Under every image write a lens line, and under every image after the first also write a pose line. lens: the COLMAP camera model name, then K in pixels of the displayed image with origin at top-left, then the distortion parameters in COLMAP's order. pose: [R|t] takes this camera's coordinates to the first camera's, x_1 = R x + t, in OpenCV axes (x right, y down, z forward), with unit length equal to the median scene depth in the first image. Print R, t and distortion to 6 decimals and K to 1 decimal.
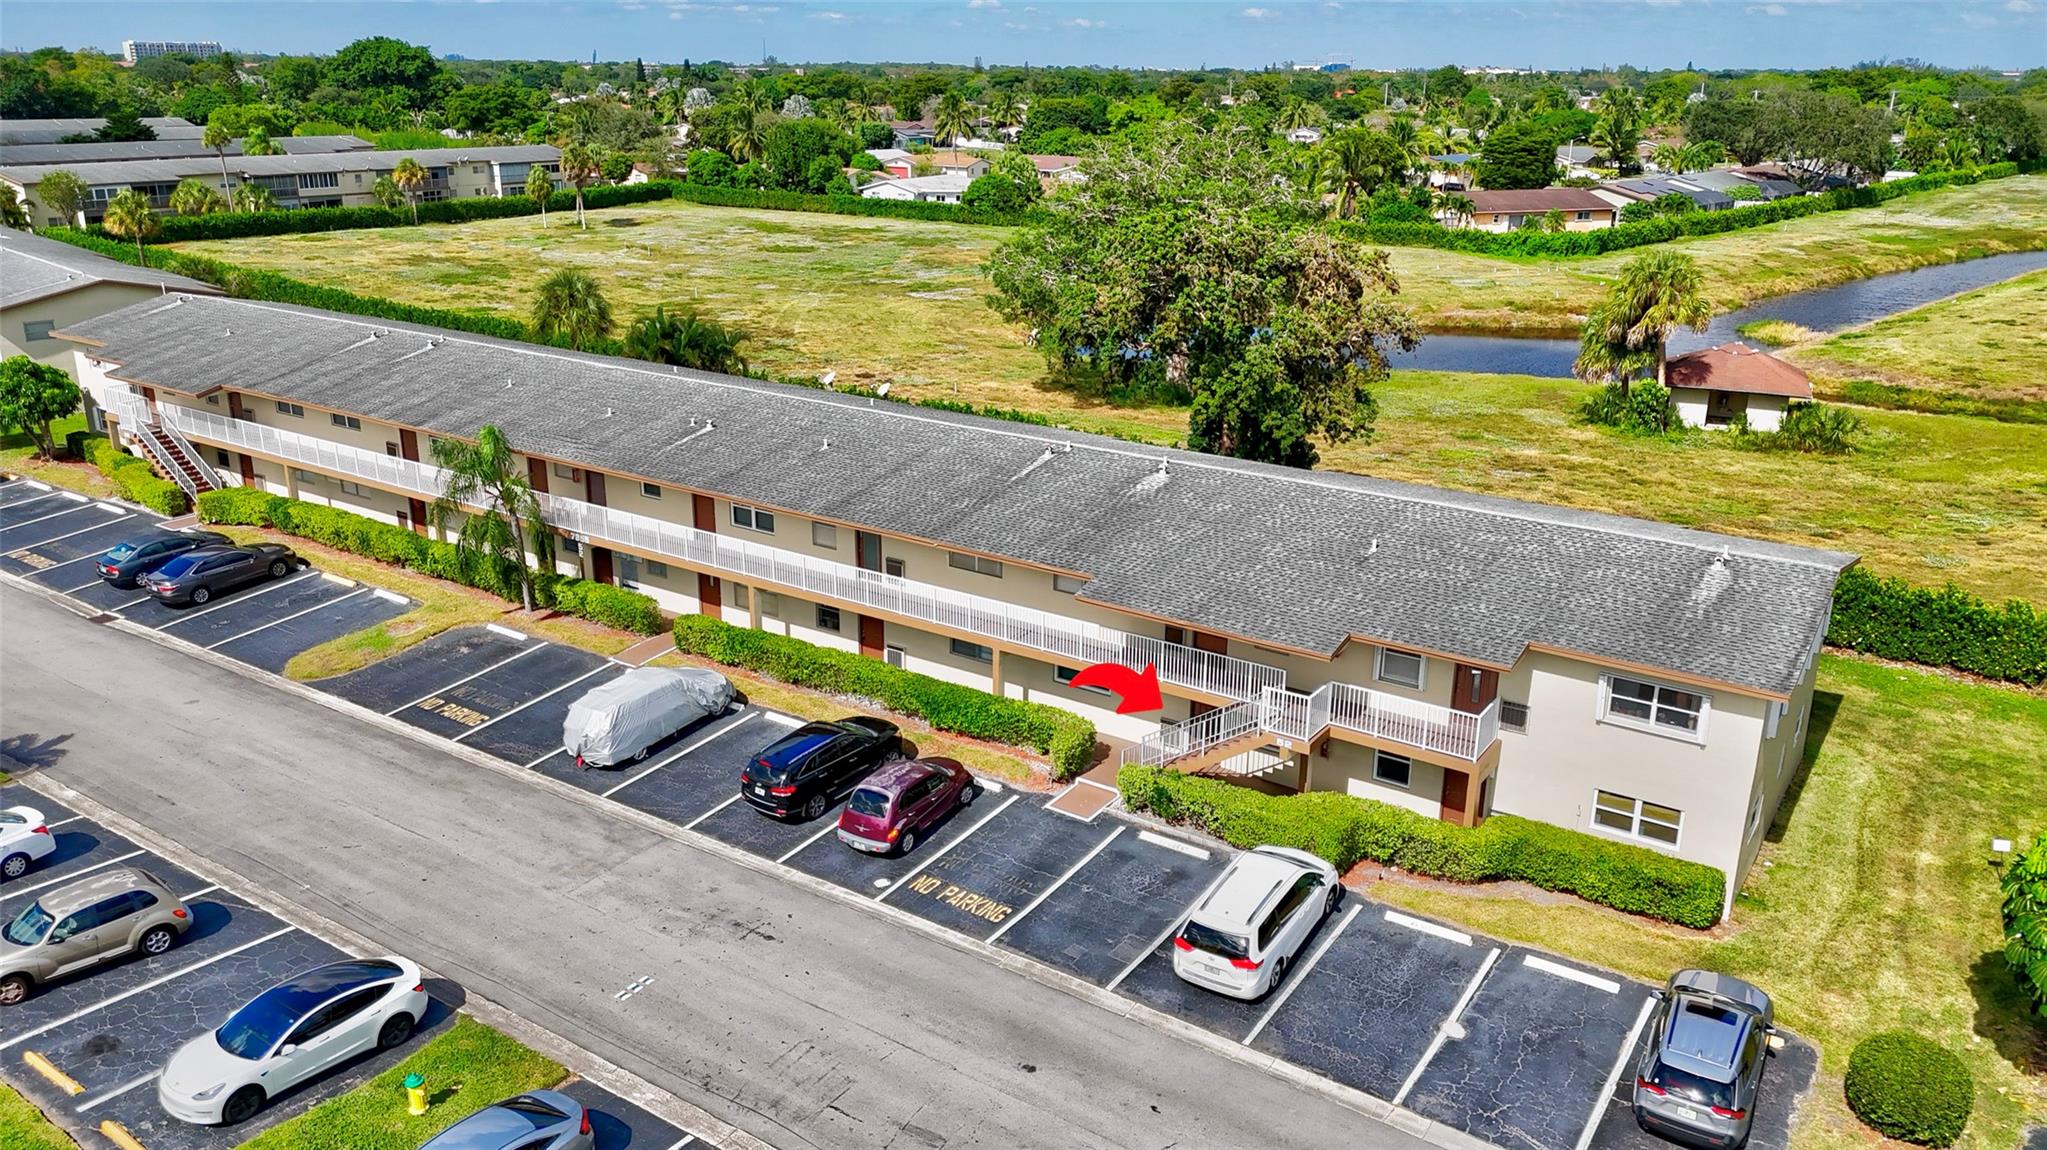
lens RADIAL K [[1500.9, 0, 1023.1], [0, 1500.9, 566.9], [0, 0, 1]] dist [0.074907, -0.051772]
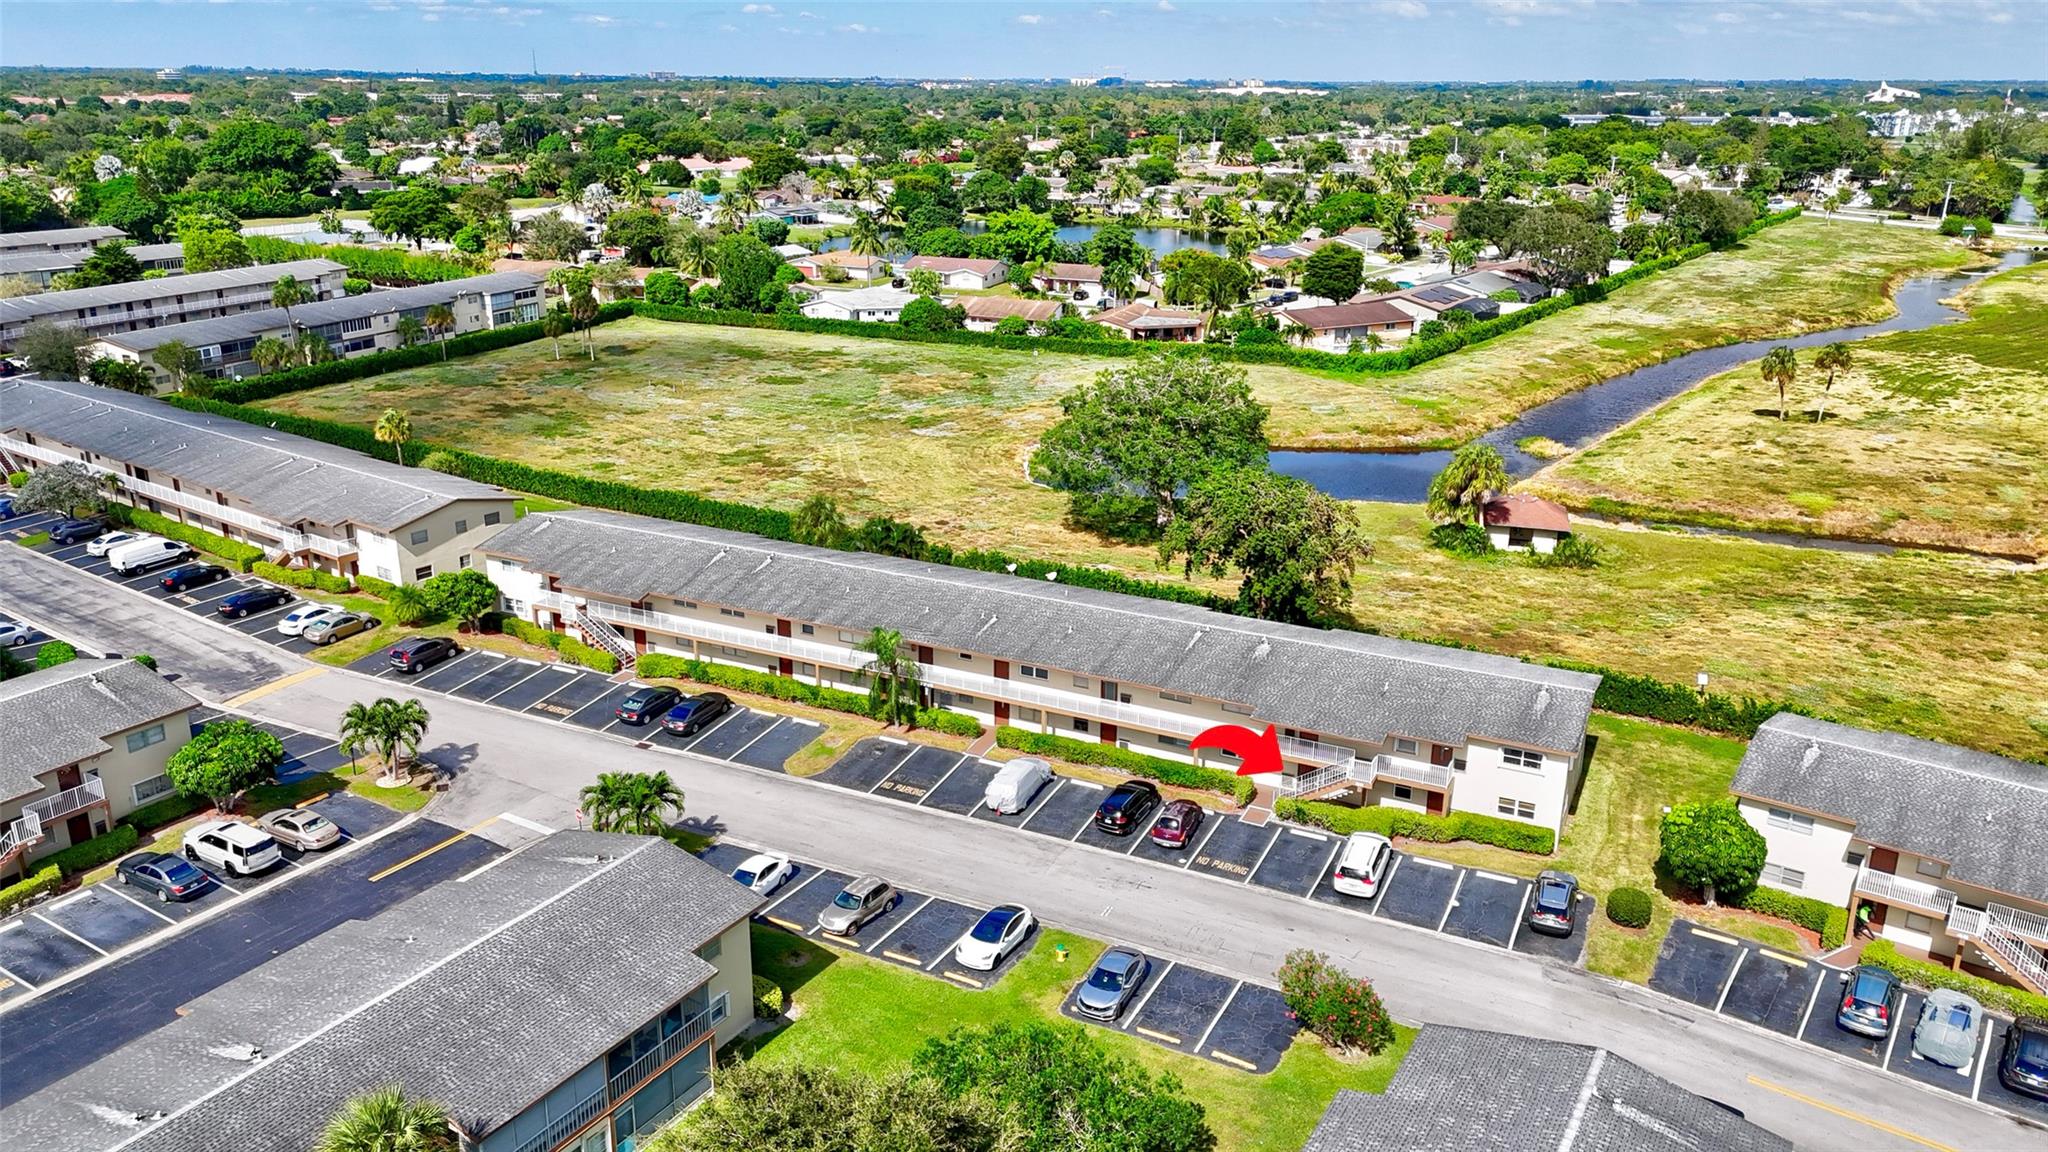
lens RADIAL K [[1493.6, 0, 1017.6], [0, 1493.6, 575.7], [0, 0, 1]] dist [0.092802, -0.107675]
pose [[0.990551, -0.045370, 0.129422, -0.408367], [0.045011, 0.998970, 0.005700, -0.153116], [-0.129548, 0.000180, 0.991573, -0.761923]]
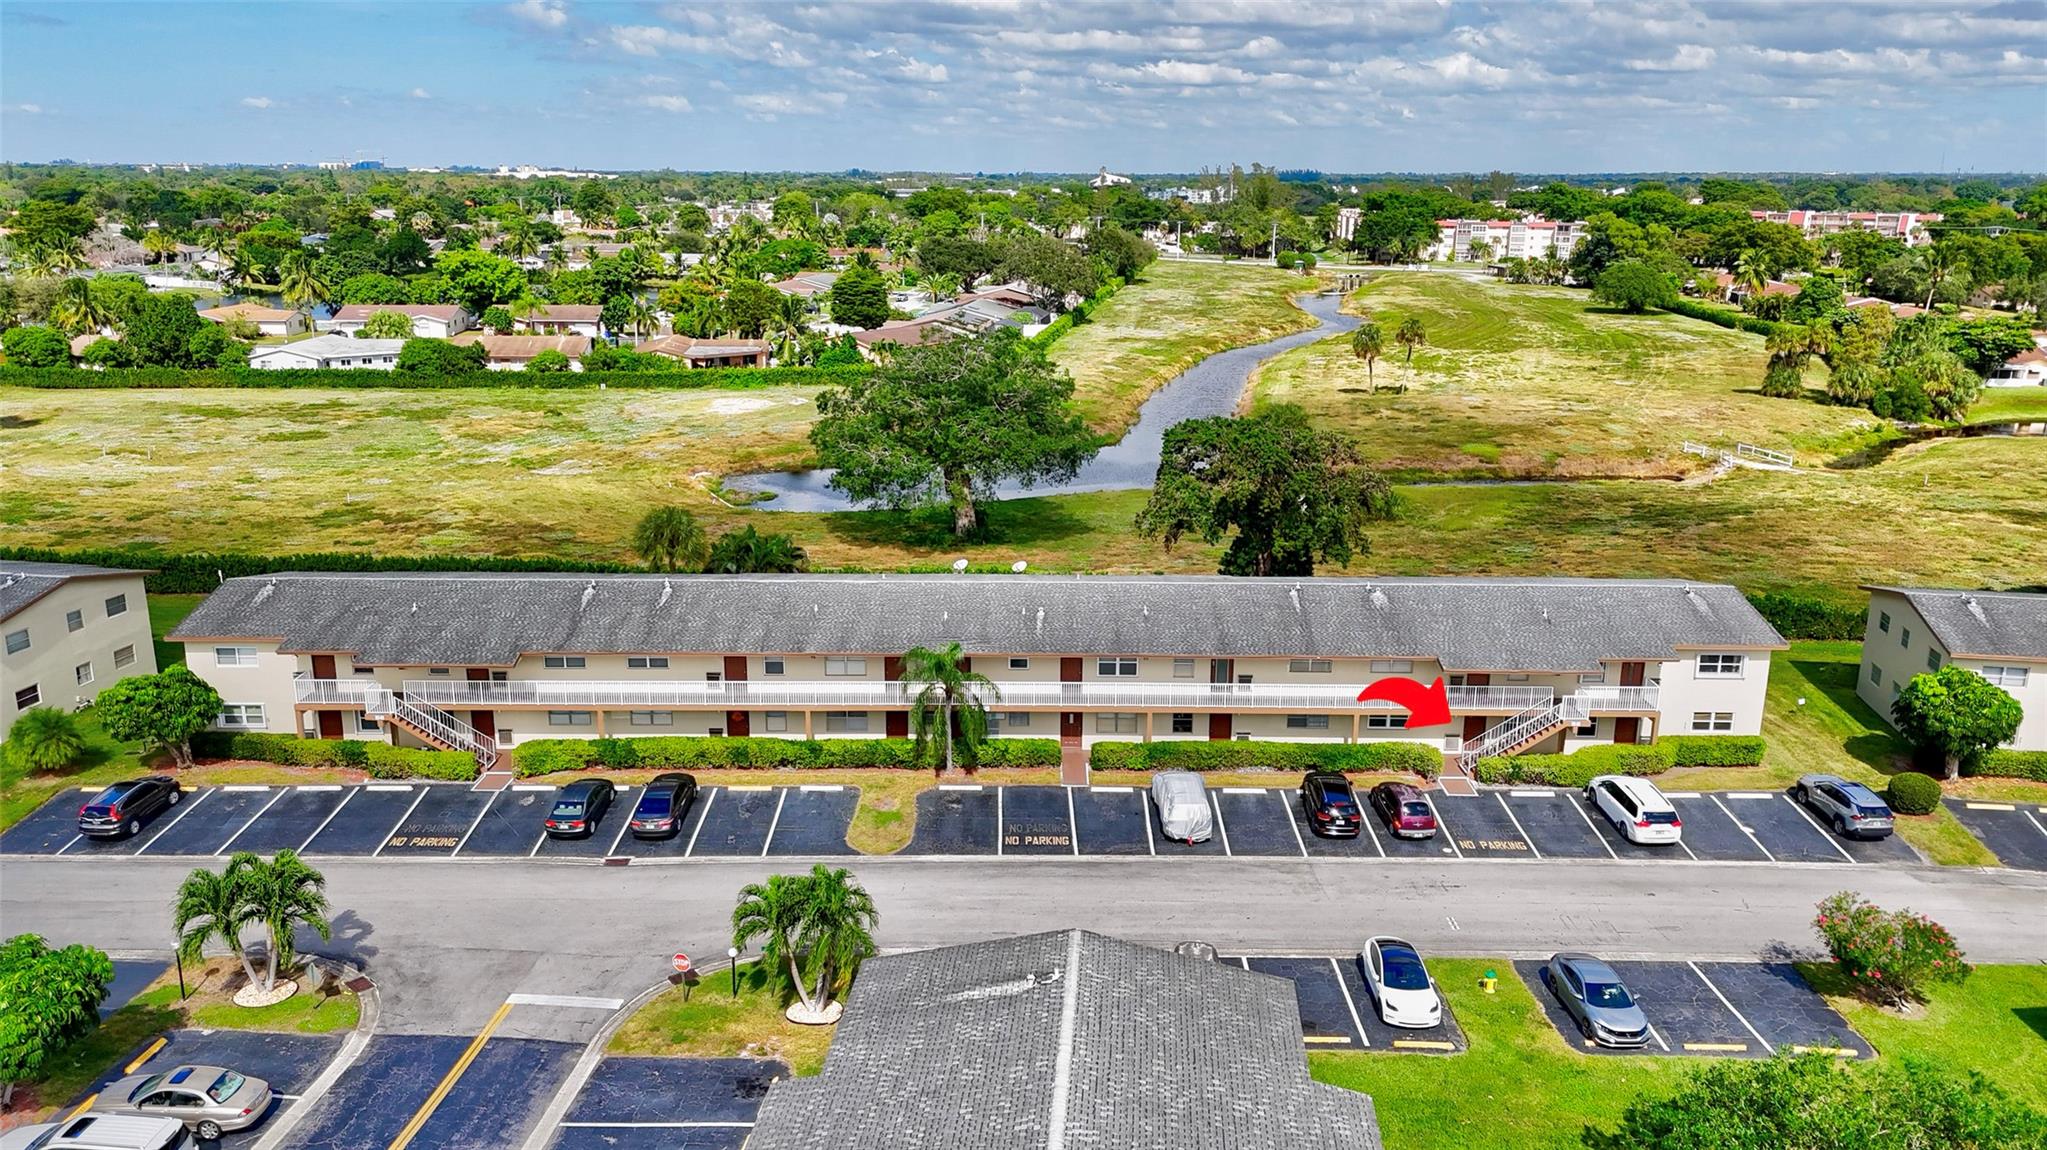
lens RADIAL K [[1492.9, 0, 1017.1], [0, 1492.9, 574.7], [0, 0, 1]] dist [0.092802, -0.107675]
pose [[0.827777, -0.150276, 0.540557, -0.969113], [0.178295, 0.983977, 0.000517, -0.132071], [-0.531974, 0.095951, 0.841307, -0.154618]]
